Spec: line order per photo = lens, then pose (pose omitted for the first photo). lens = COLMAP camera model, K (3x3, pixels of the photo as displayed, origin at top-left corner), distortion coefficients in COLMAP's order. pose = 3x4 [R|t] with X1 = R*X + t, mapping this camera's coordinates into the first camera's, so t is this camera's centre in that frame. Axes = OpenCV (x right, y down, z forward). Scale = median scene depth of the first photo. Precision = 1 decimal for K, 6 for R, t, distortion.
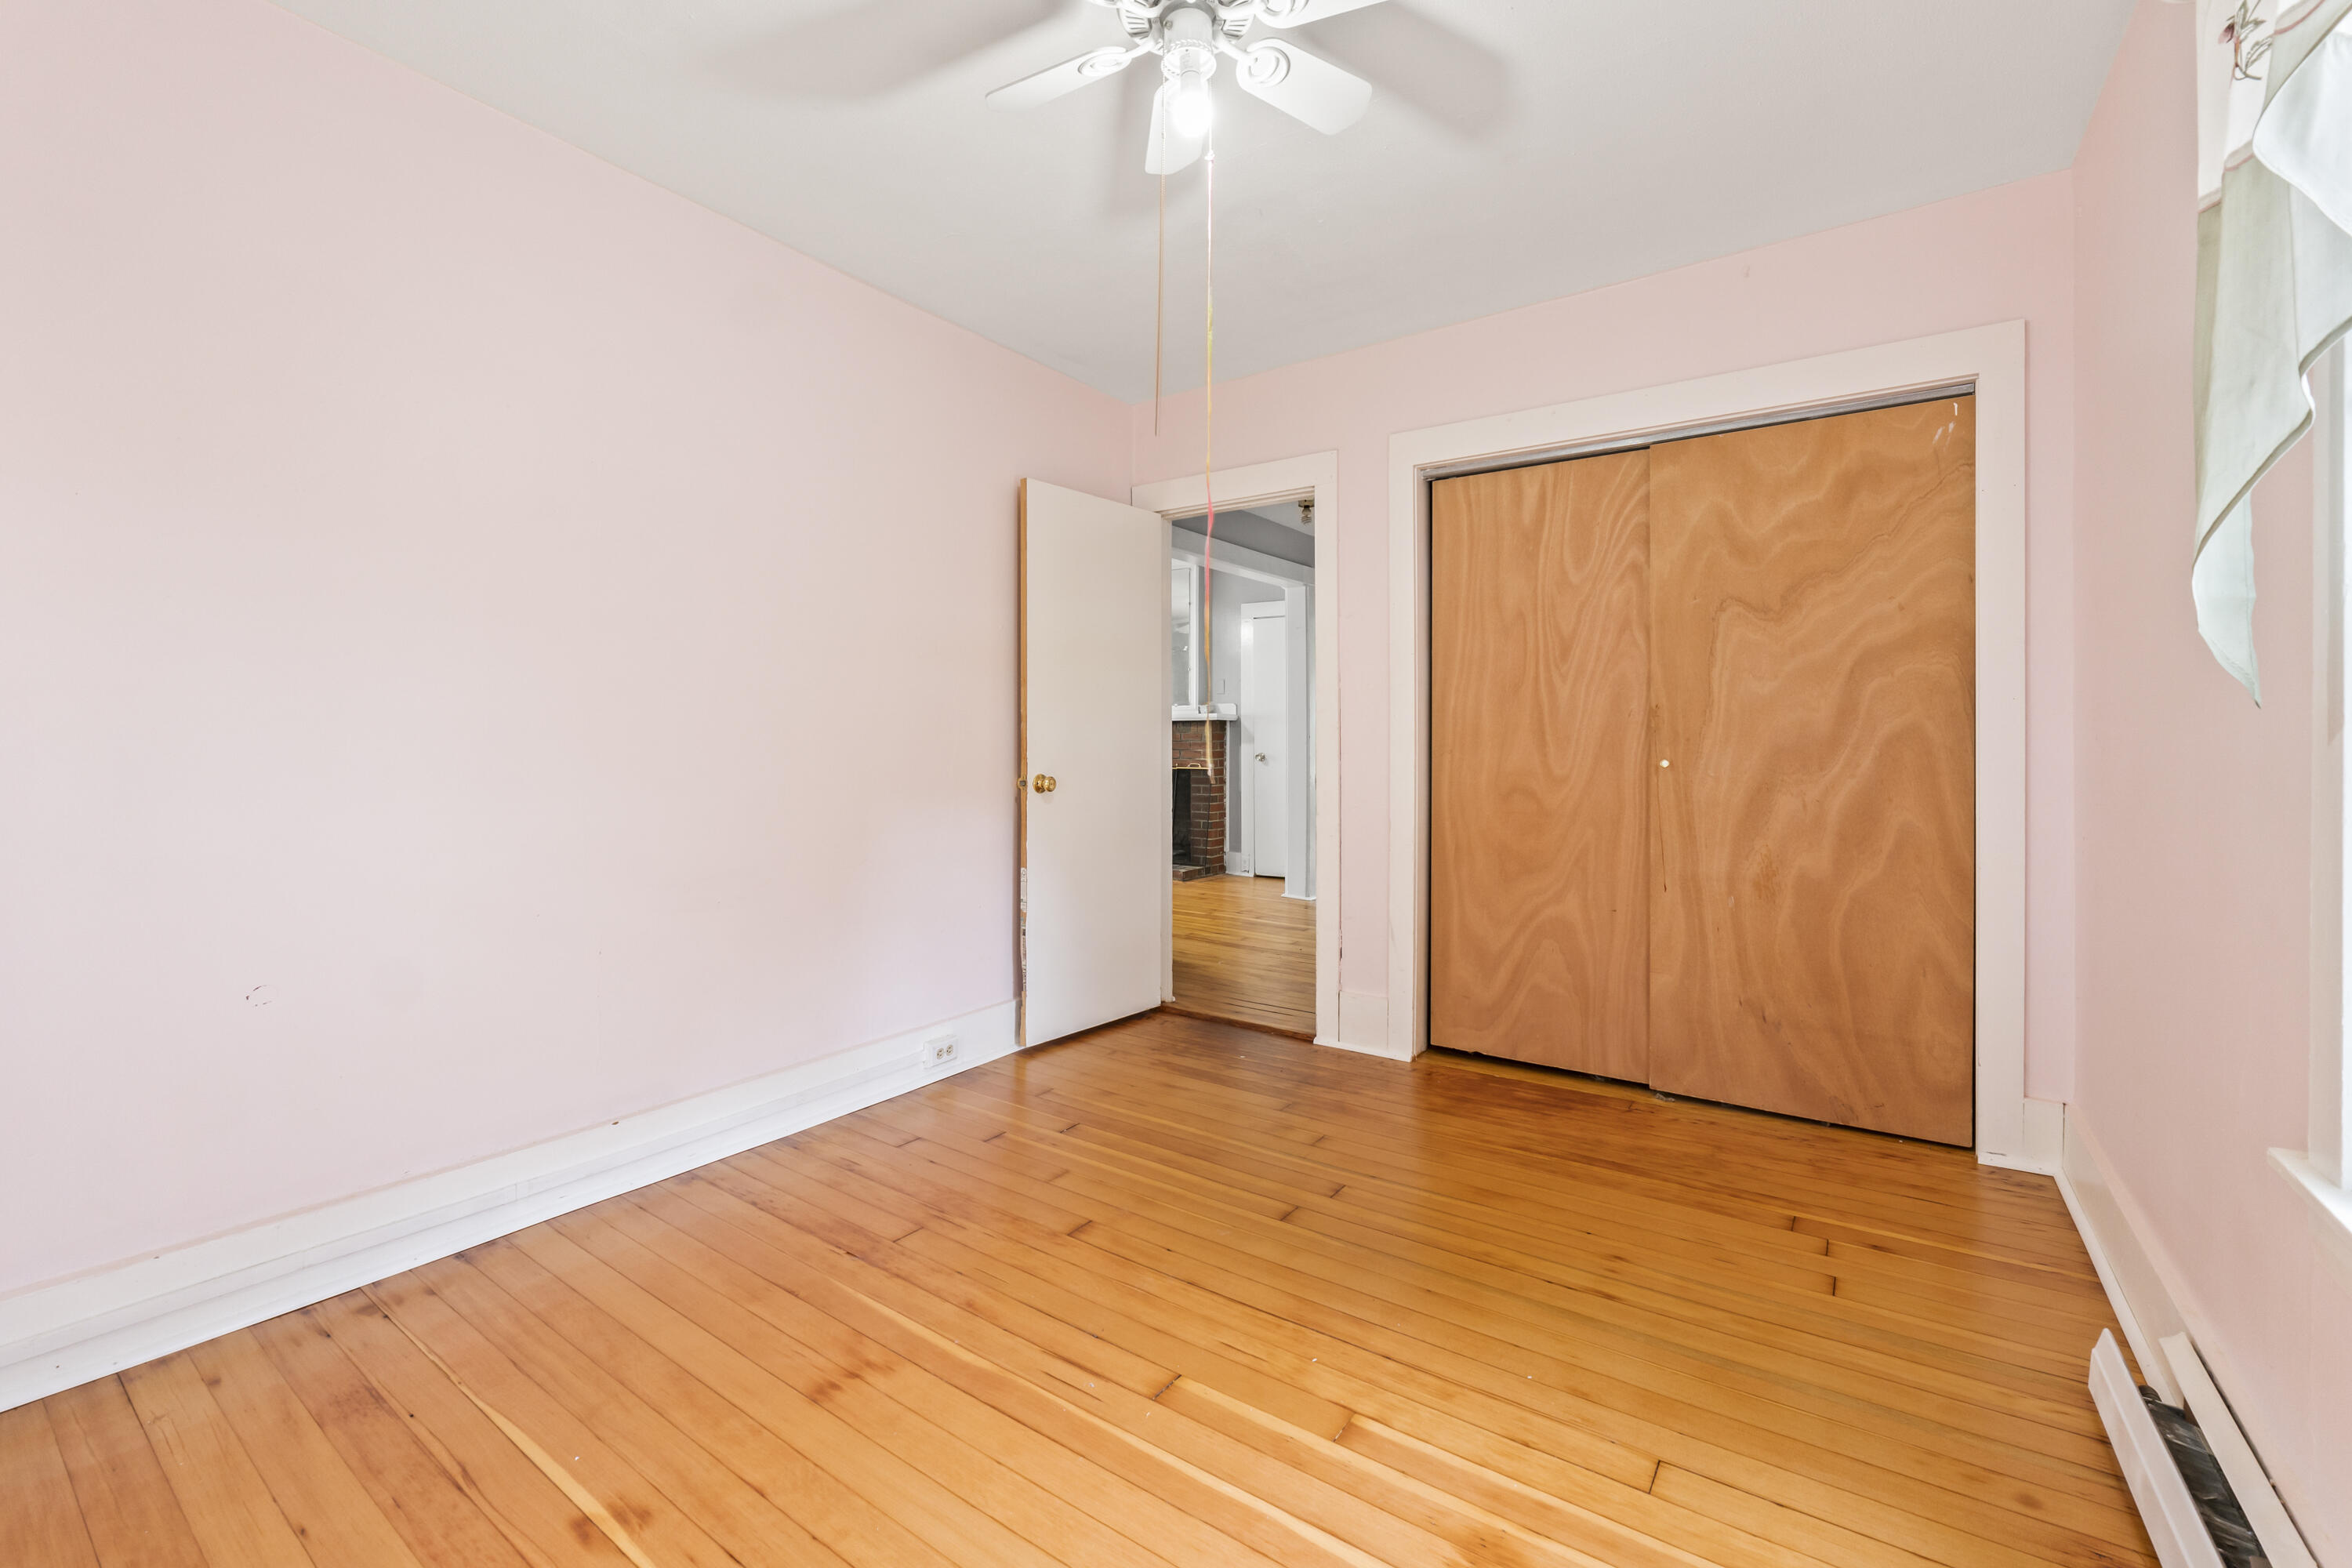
lens RADIAL K [[992.0, 0, 1172.7], [0, 992.0, 747.8], [0, 0, 1]] dist [-0.011011, -0.000197]
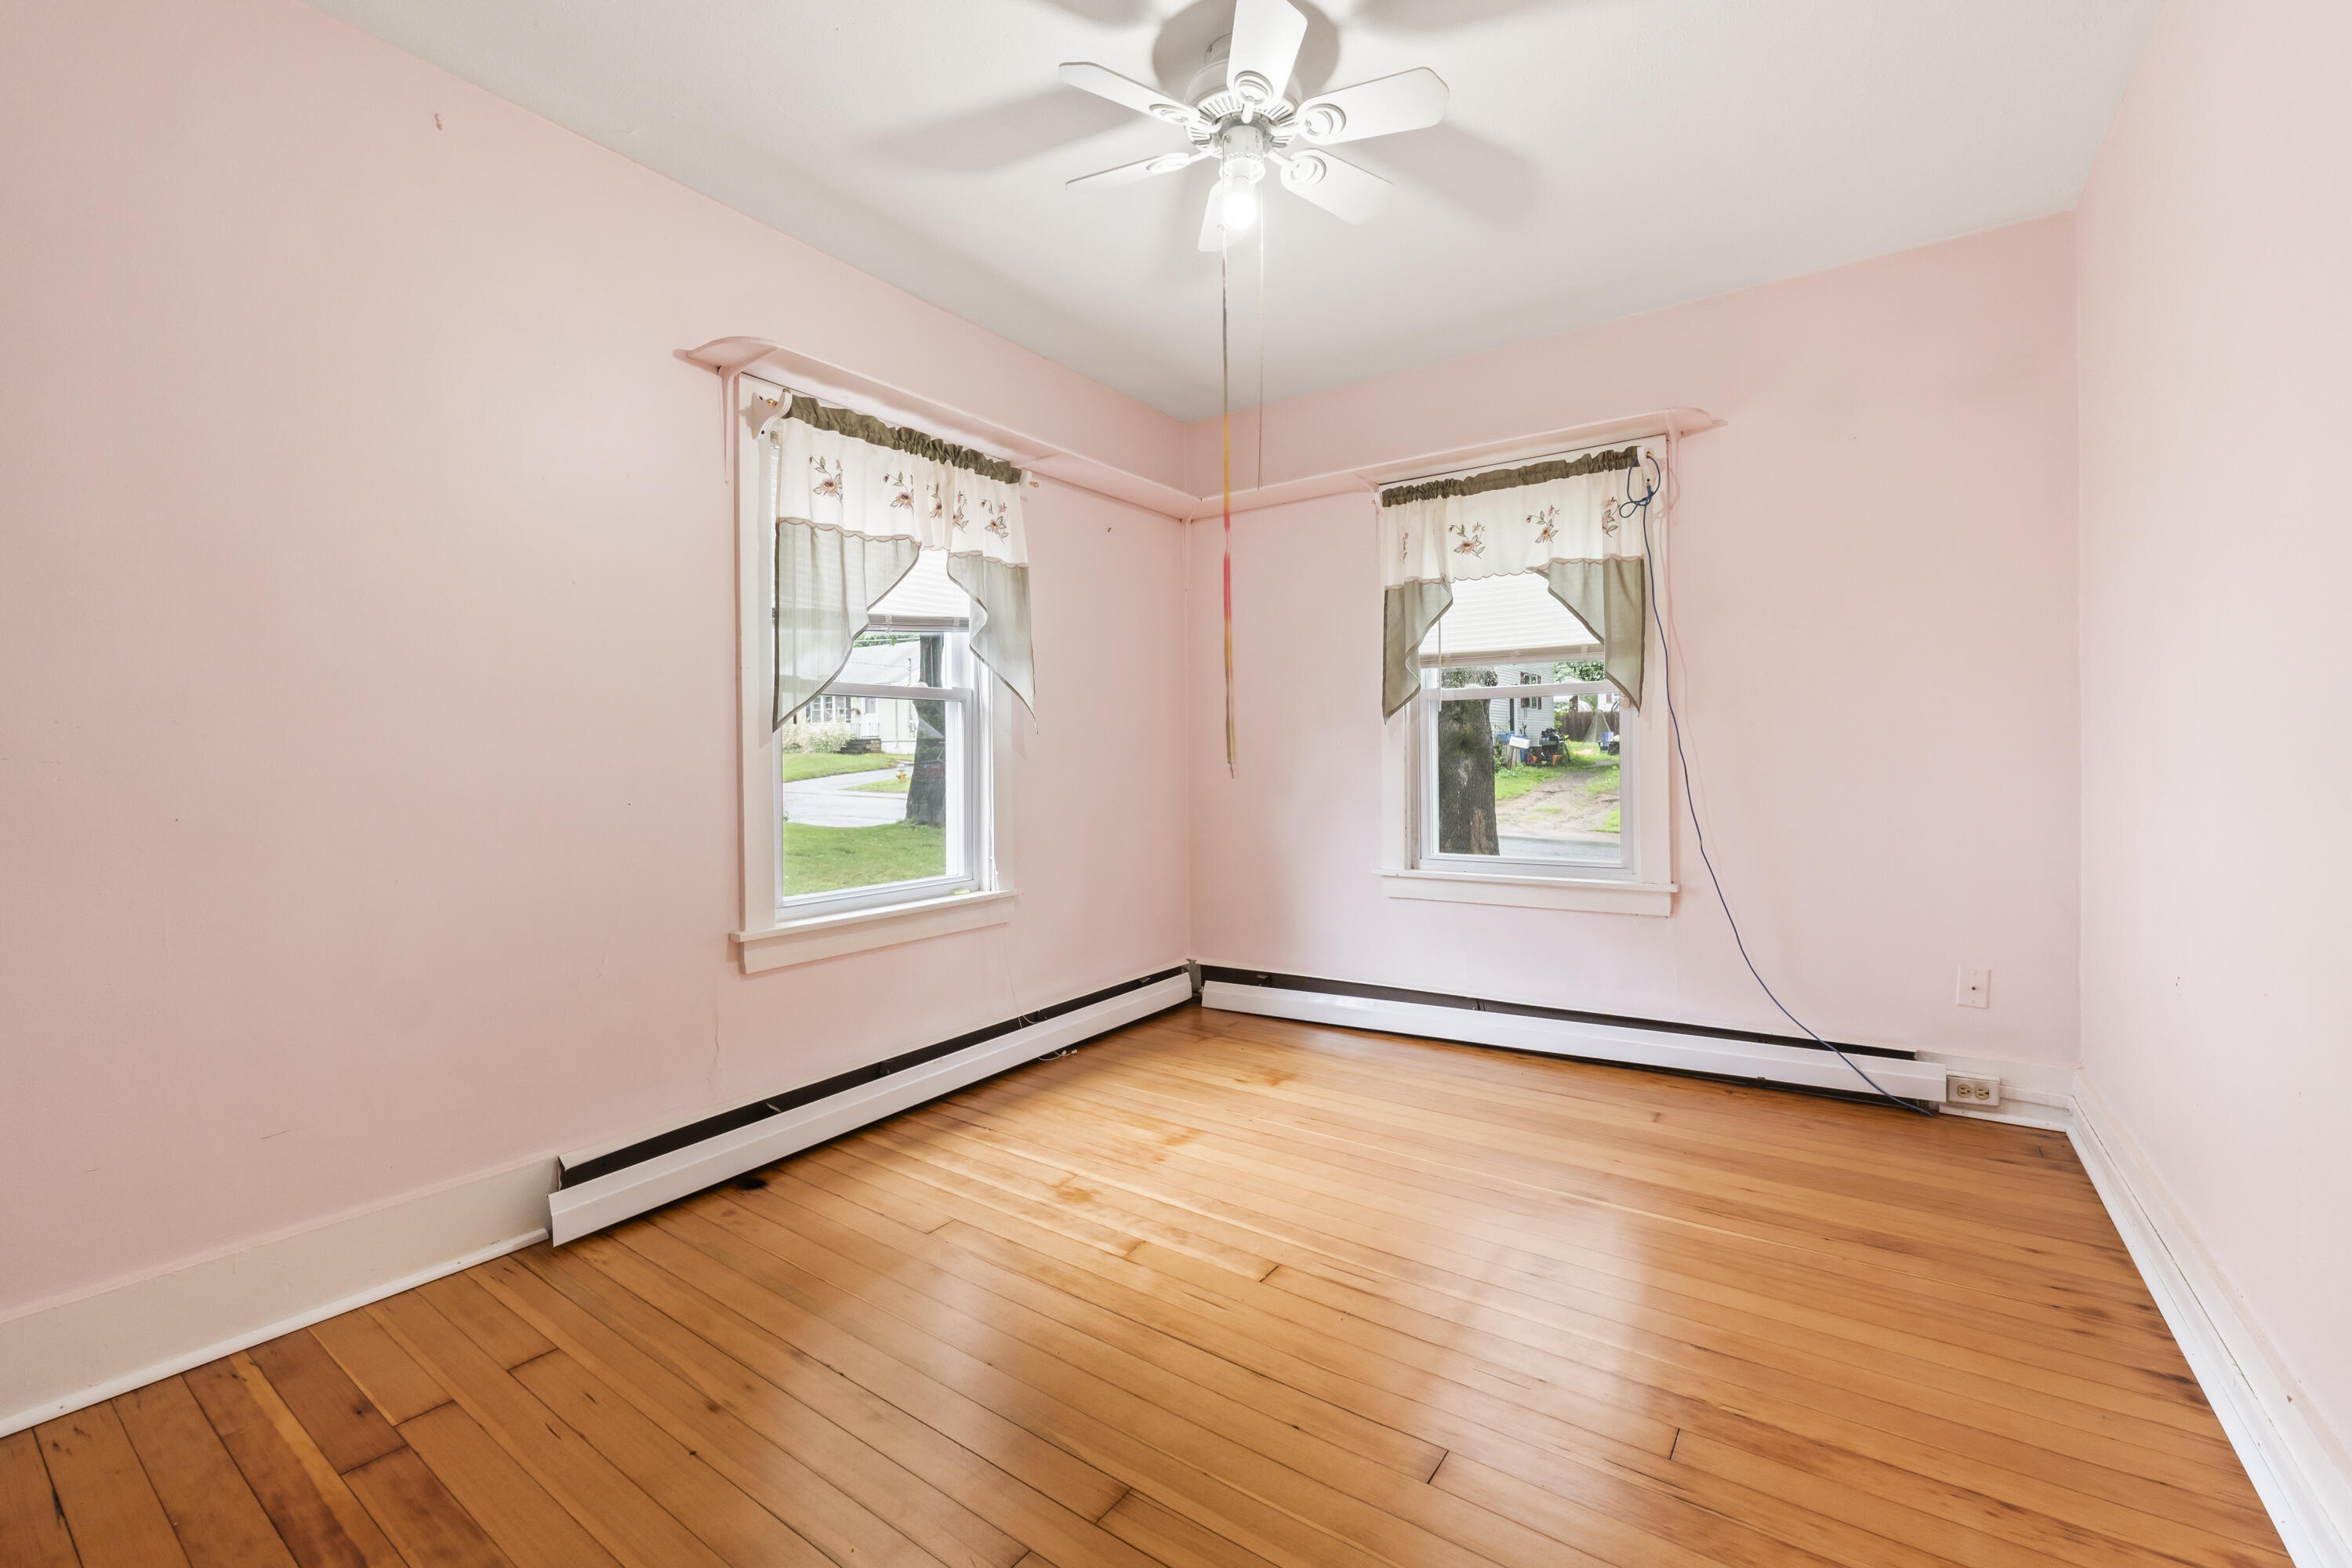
lens RADIAL K [[998.5, 0, 1180.7], [0, 998.5, 757.1], [0, 0, 1]] dist [-0.000163, -0.000078]
pose [[-0.999957, 0.007734, -0.005046, 0.063599], [0.007690, 0.999932, 0.008717, 0.000593], [0.005113, 0.008678, -0.999949, 1.342857]]
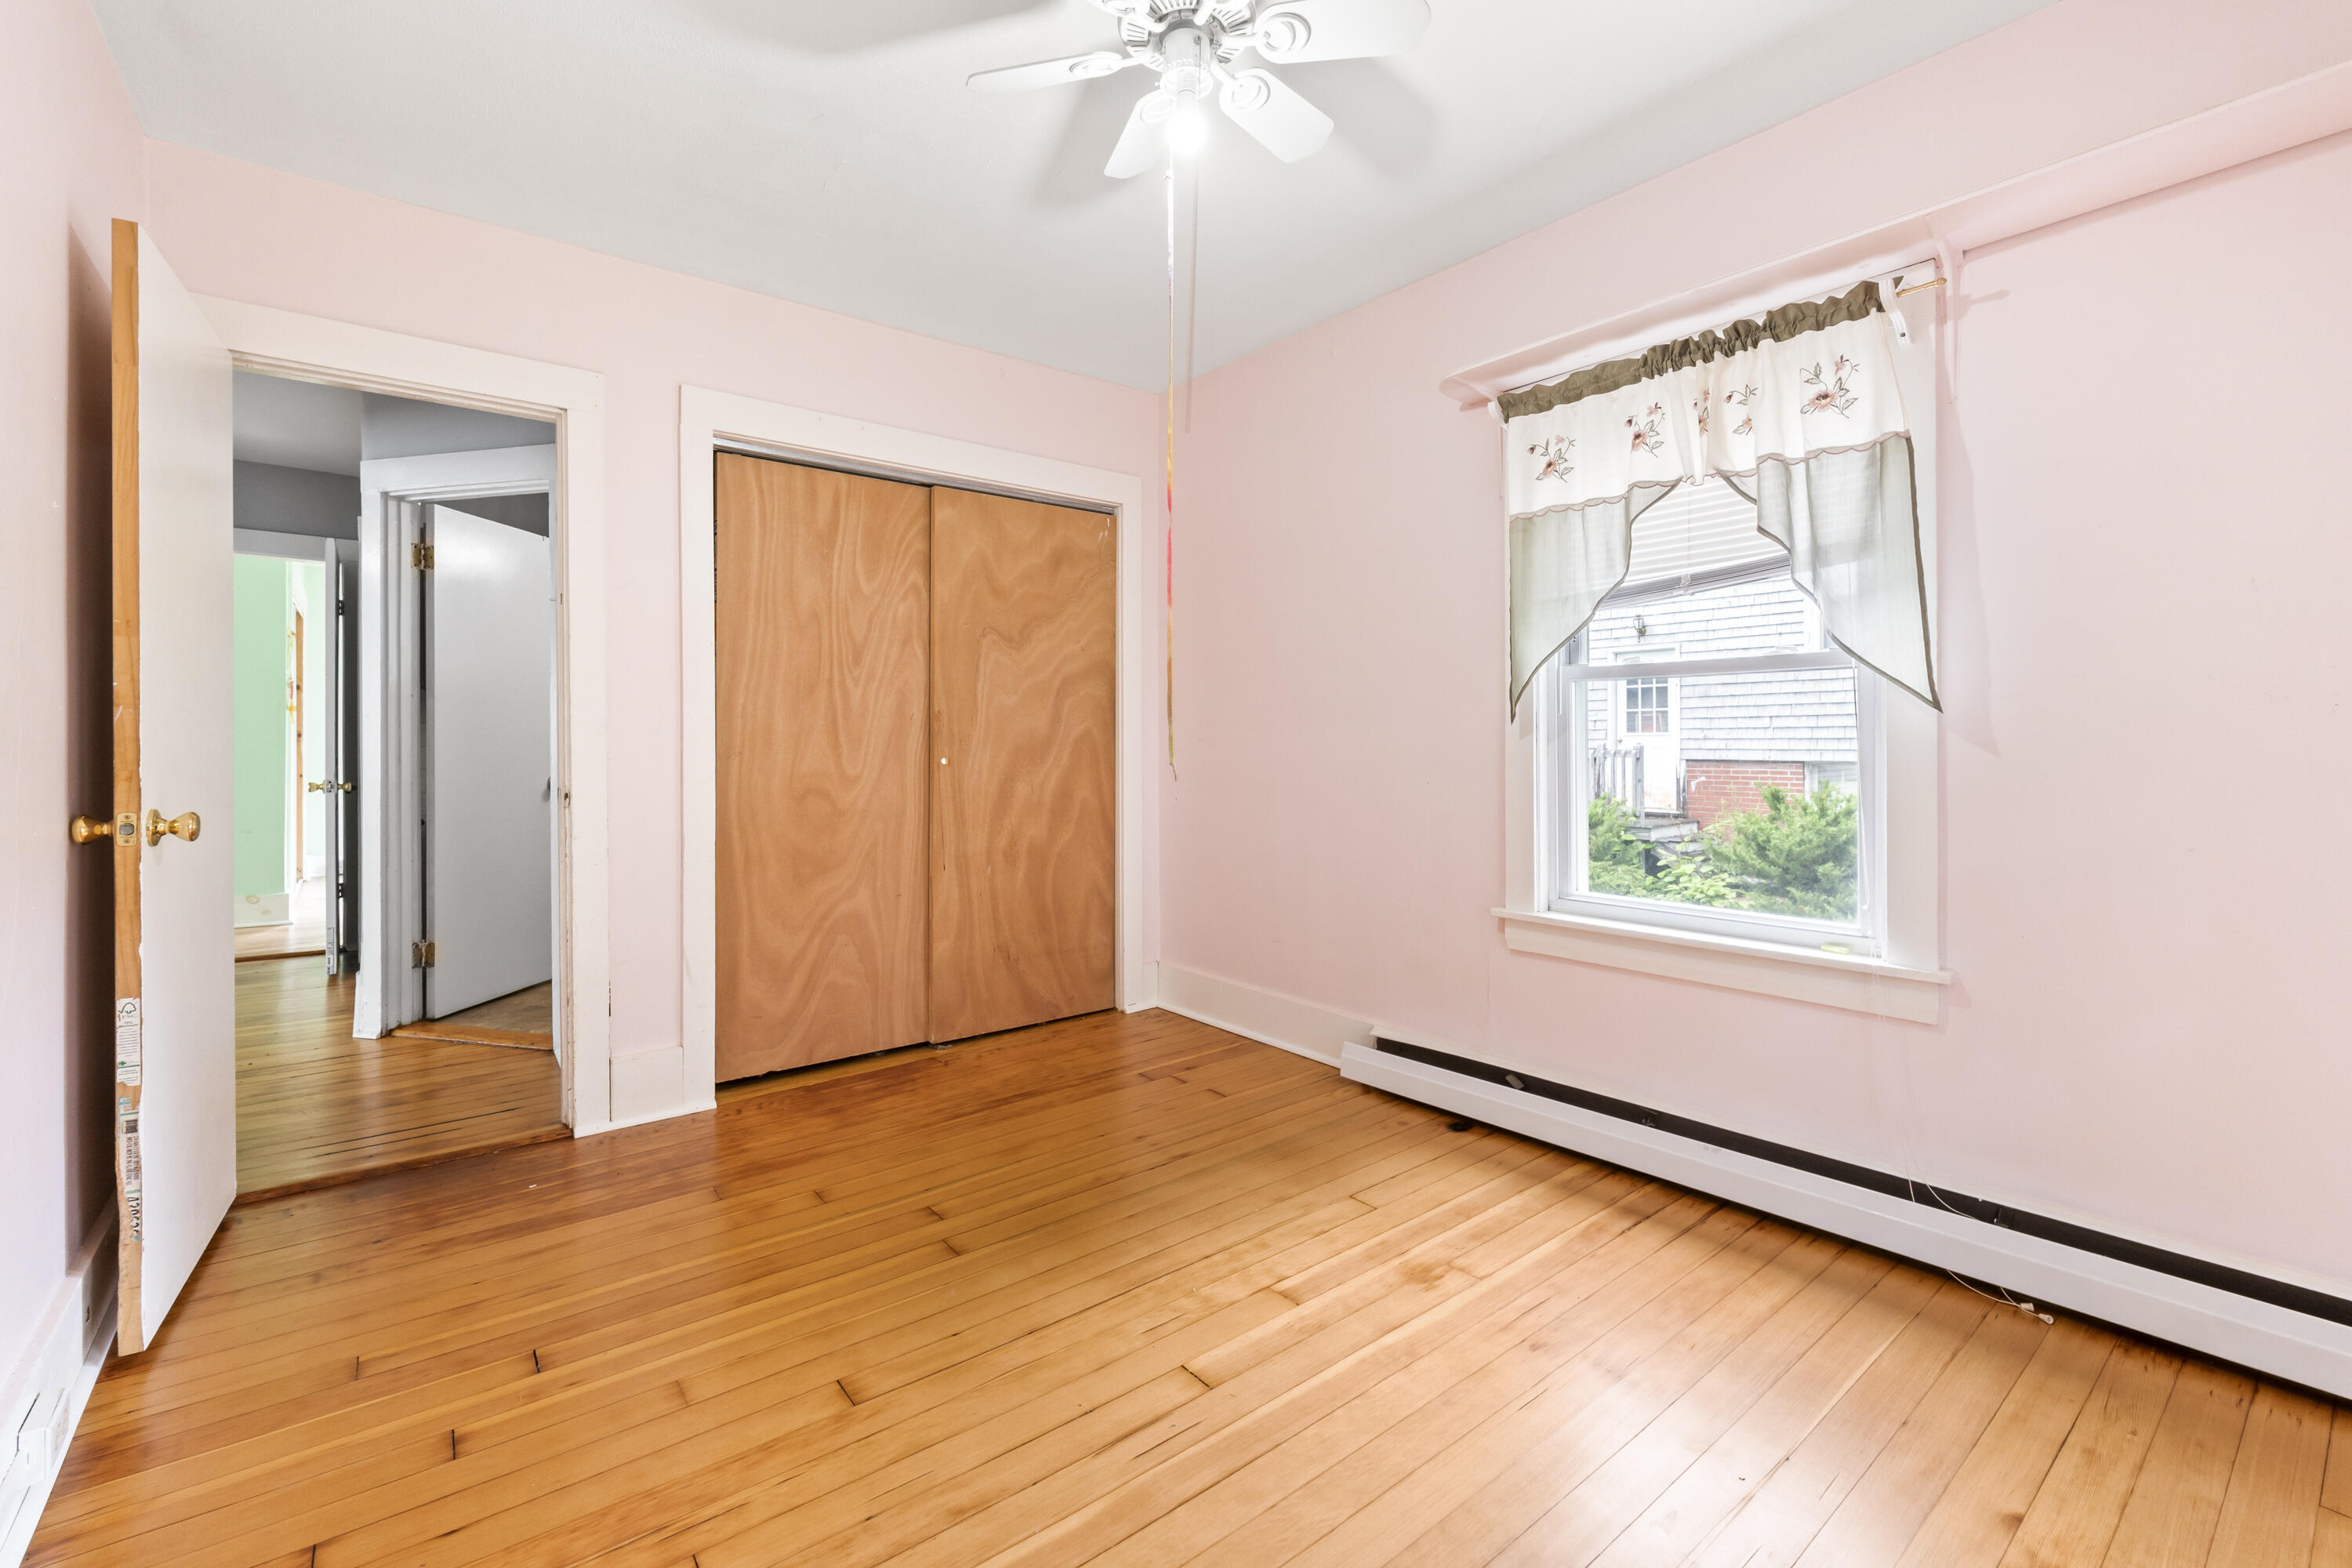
lens RADIAL K [[992.0, 0, 1172.7], [0, 992.0, 747.8], [0, 0, 1]] dist [-0.011011, -0.000197]
pose [[0.278280, -0.006380, 0.960479, -0.594206], [0.009618, 0.999946, 0.003855, -0.001794], [-0.960452, 0.008165, 0.278326, 0.444629]]
